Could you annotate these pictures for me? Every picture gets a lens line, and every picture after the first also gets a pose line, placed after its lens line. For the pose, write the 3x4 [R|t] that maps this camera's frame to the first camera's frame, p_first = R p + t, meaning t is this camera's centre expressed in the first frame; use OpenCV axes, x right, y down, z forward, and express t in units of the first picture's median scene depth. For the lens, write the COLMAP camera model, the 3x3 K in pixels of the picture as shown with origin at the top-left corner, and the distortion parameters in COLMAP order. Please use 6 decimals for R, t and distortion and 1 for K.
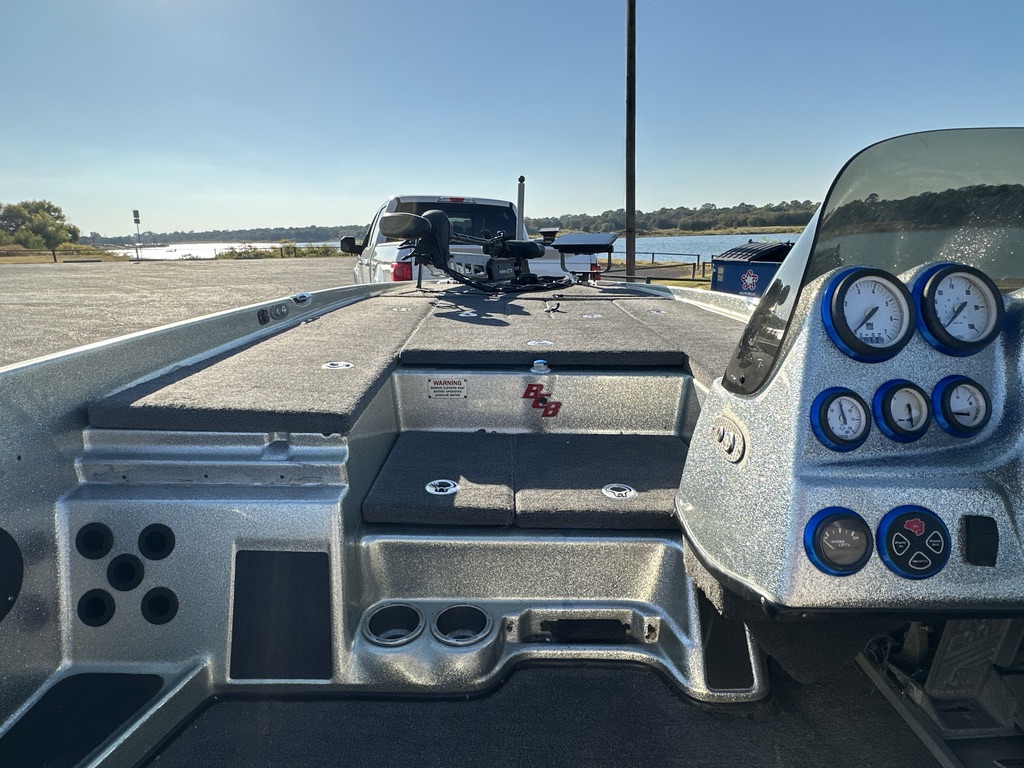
lens RADIAL K [[578.8, 0, 513.2], [0, 578.8, 387.2], [0, 0, 1]] dist [-0.000408, 0.000426]
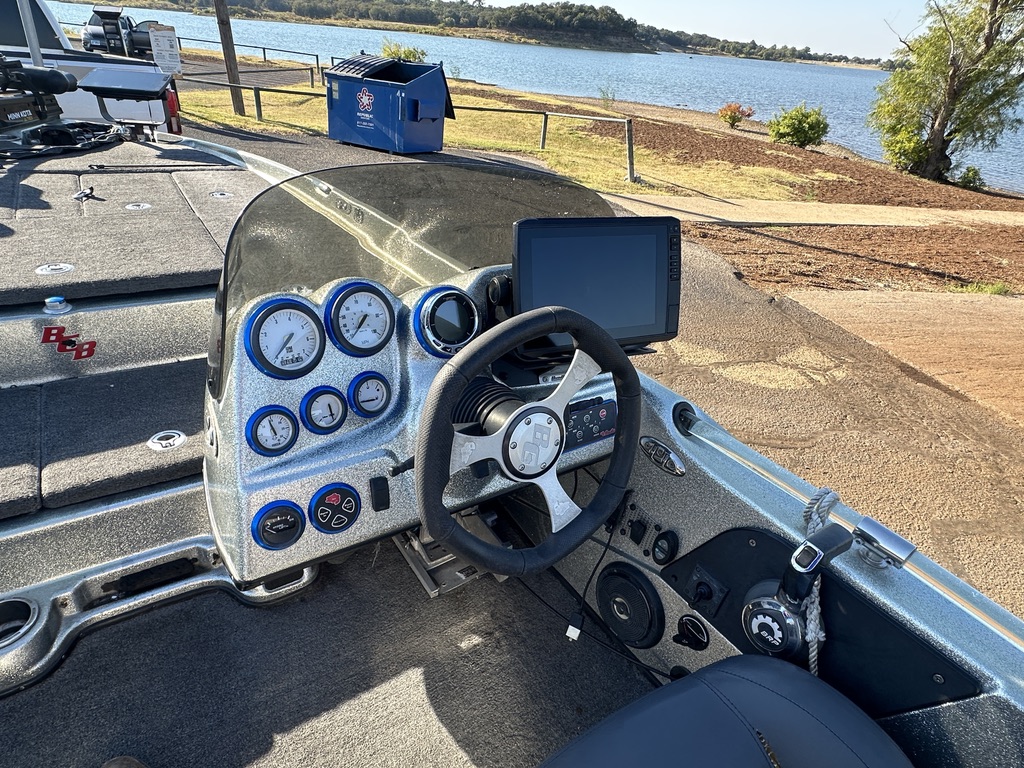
lens RADIAL K [[578.8, 0, 510.9], [0, 578.8, 386.1], [0, 0, 1]] dist [-0.000408, 0.000426]
pose [[0.838666, -0.209987, 0.502538, 0.198932], [0.046240, 0.946808, 0.318458, -0.208966], [-0.542679, -0.243843, 0.803766, -0.130831]]
